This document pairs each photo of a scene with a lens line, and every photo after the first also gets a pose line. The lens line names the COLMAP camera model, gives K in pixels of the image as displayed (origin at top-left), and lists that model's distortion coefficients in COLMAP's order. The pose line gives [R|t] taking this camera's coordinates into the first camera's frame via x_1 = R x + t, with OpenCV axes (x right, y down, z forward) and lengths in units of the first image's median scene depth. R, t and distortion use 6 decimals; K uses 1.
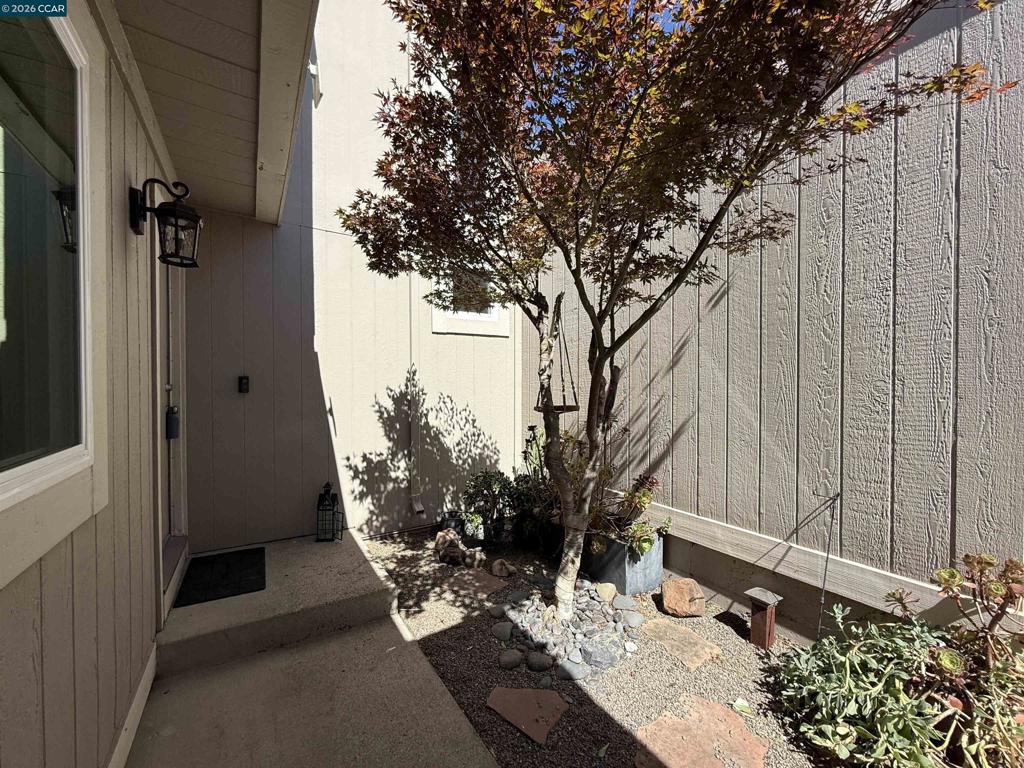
lens RADIAL K [[410.0, 0, 511.3], [0, 410.0, 383.7], [0, 0, 1]] dist [0.009428, -0.001464]
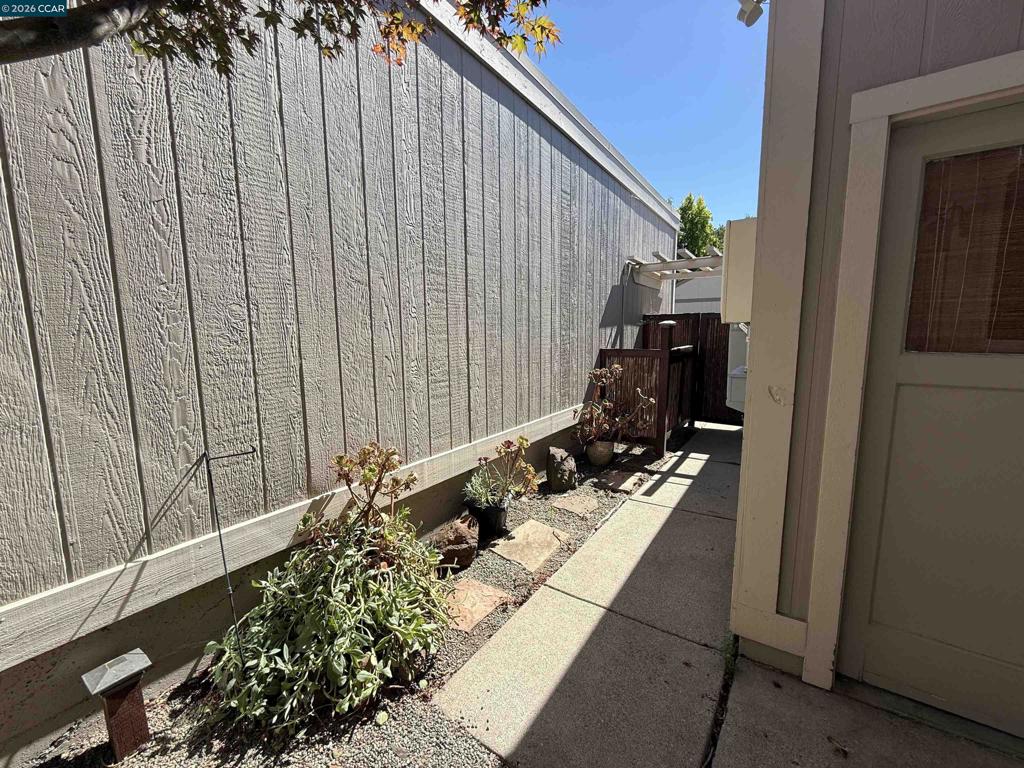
lens RADIAL K [[410.0, 0, 512.5], [0, 410.0, 386.9], [0, 0, 1]] dist [0.009428, -0.001464]
pose [[-0.391325, -0.113973, 0.913168, -0.114504], [0.018838, 0.991101, 0.131773, 0.059906], [-0.920060, 0.068768, -0.385695, 0.812419]]
